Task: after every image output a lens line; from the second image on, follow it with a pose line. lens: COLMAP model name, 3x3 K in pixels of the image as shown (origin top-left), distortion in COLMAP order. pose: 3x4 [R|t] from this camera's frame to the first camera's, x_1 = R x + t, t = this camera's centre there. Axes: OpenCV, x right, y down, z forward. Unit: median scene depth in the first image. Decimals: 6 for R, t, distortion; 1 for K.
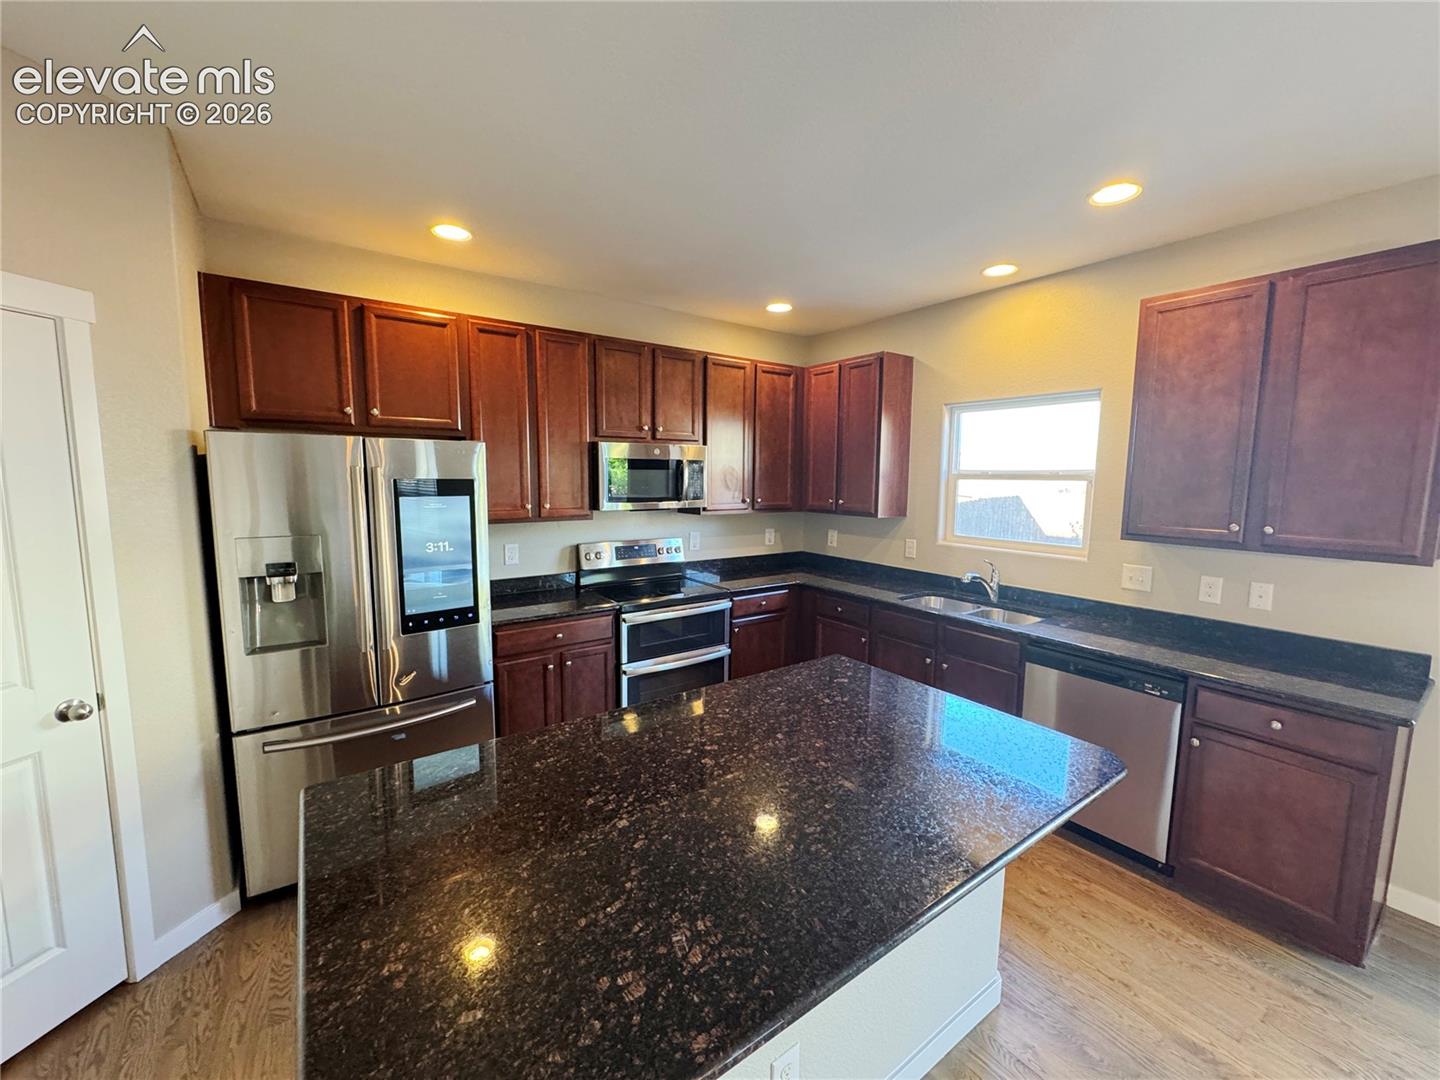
lens RADIAL K [[577.2, 0, 720.0], [0, 577.2, 540.0], [0, 0, 1]] dist [-0.001490, 0.000279]
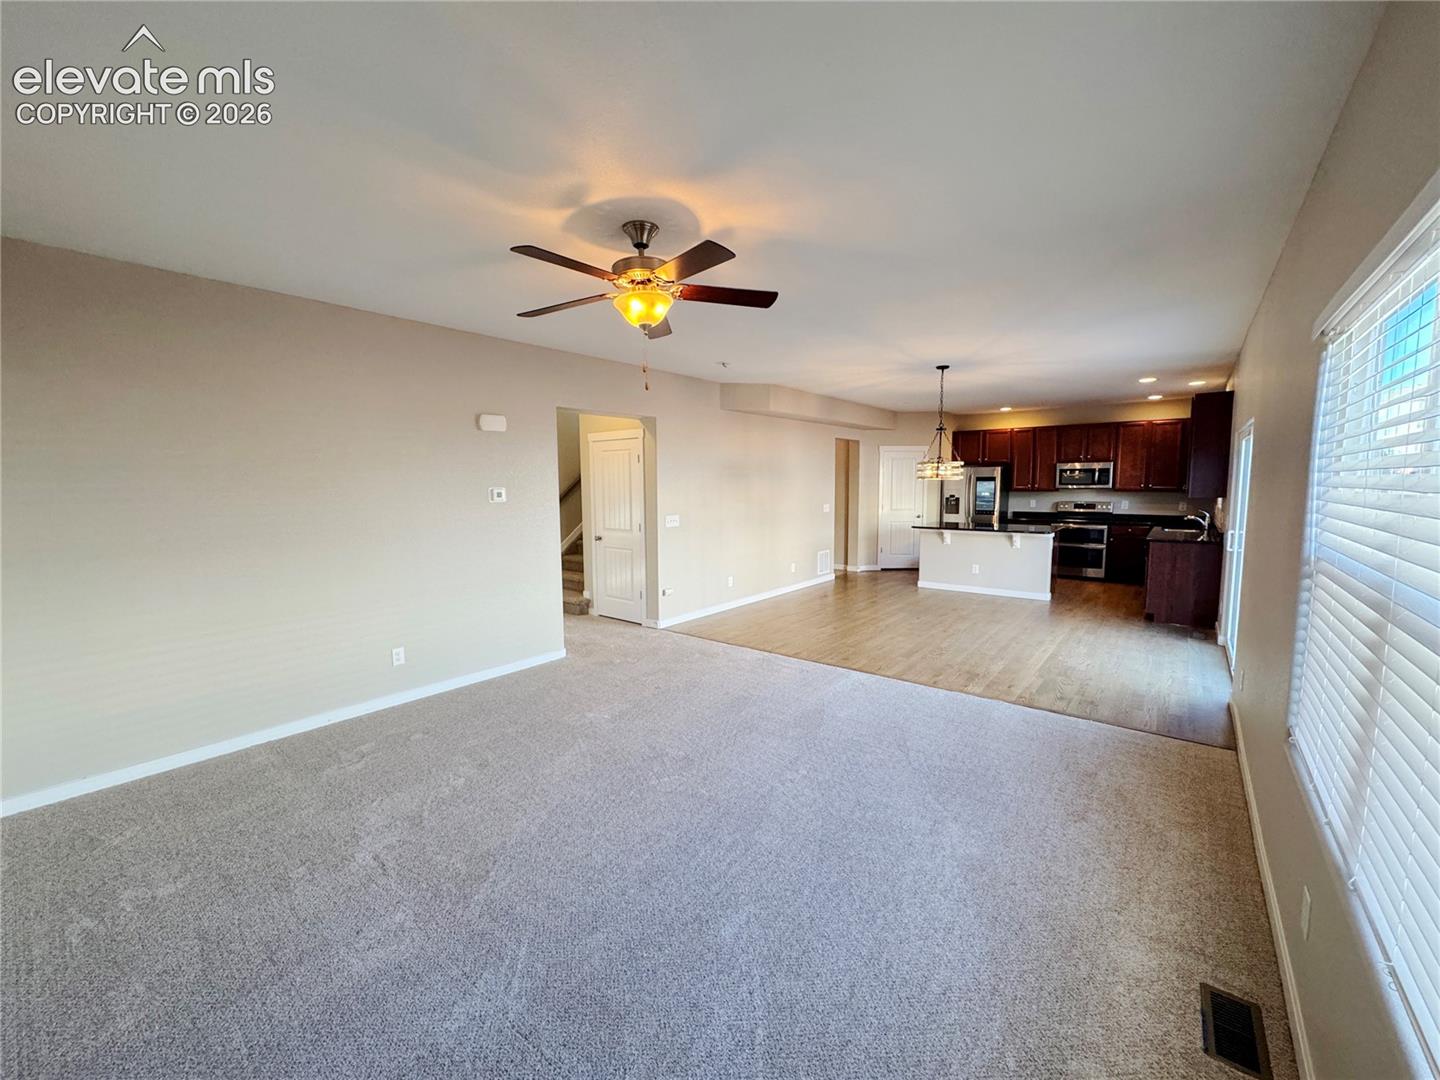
lens RADIAL K [[577.2, 0, 720.0], [0, 577.2, 540.0], [0, 0, 1]] dist [-0.001490, 0.000279]
pose [[0.270283, 0.085168, -0.959007, 2.083494], [-0.100165, 0.993162, 0.059971, 0.198137], [0.957556, 0.079849, 0.276965, -1.333075]]
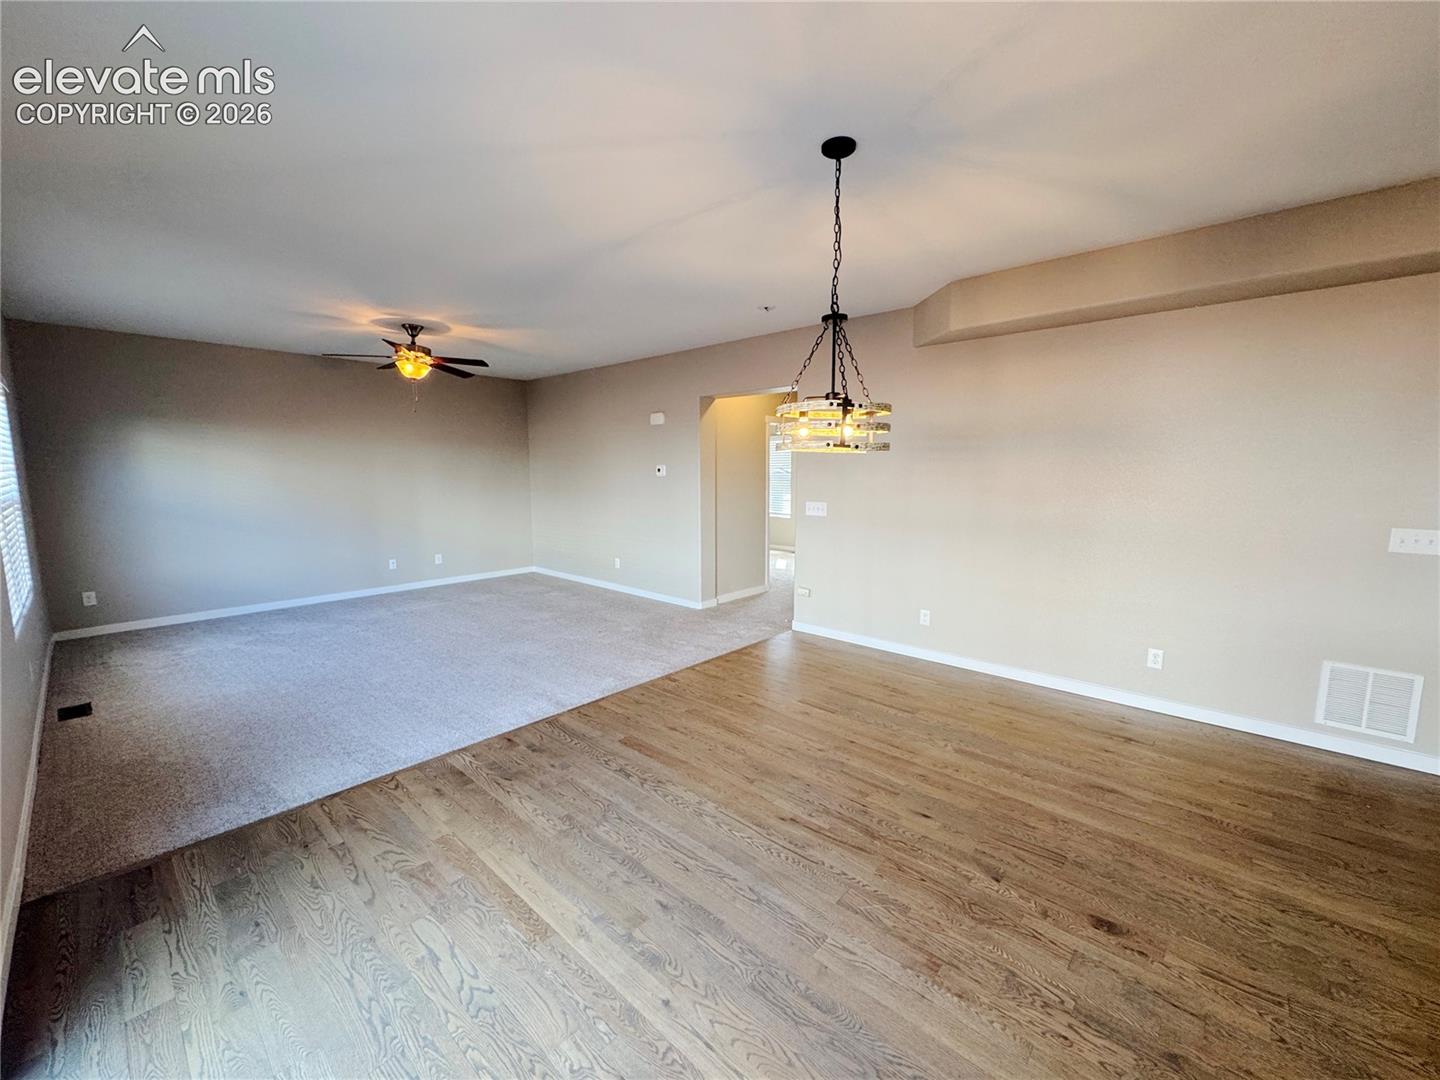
lens RADIAL K [[577.2, 0, 720.0], [0, 577.2, 540.0], [0, 0, 1]] dist [-0.001490, 0.000279]
pose [[-0.976380, 0.018864, -0.215236, 0.794148], [-0.032646, 0.971863, 0.233272, -0.007281], [0.213581, 0.234789, -0.948292, 0.487320]]
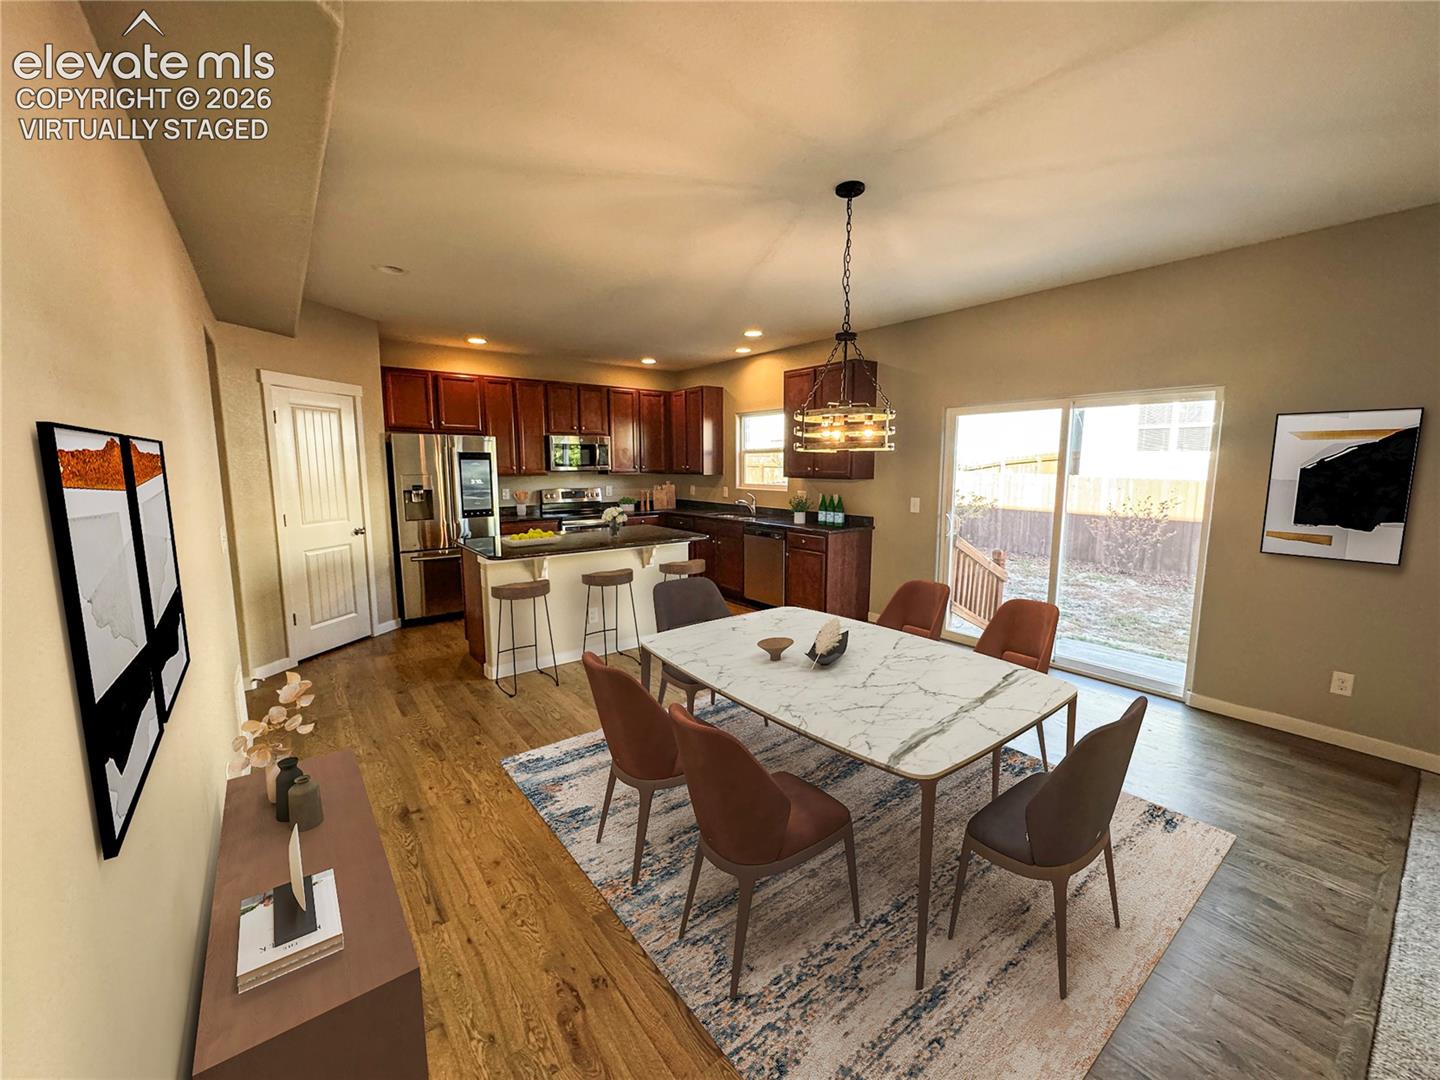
lens RADIAL K [[577.2, 0, 720.0], [0, 577.2, 540.0], [0, 0, 1]] dist [-0.001490, 0.000279]
pose [[0.999419, -0.013408, 0.031350, 0.304498], [0.012784, 0.999718, 0.020019, 0.155239], [-0.031609, -0.019607, 0.999308, -0.993494]]
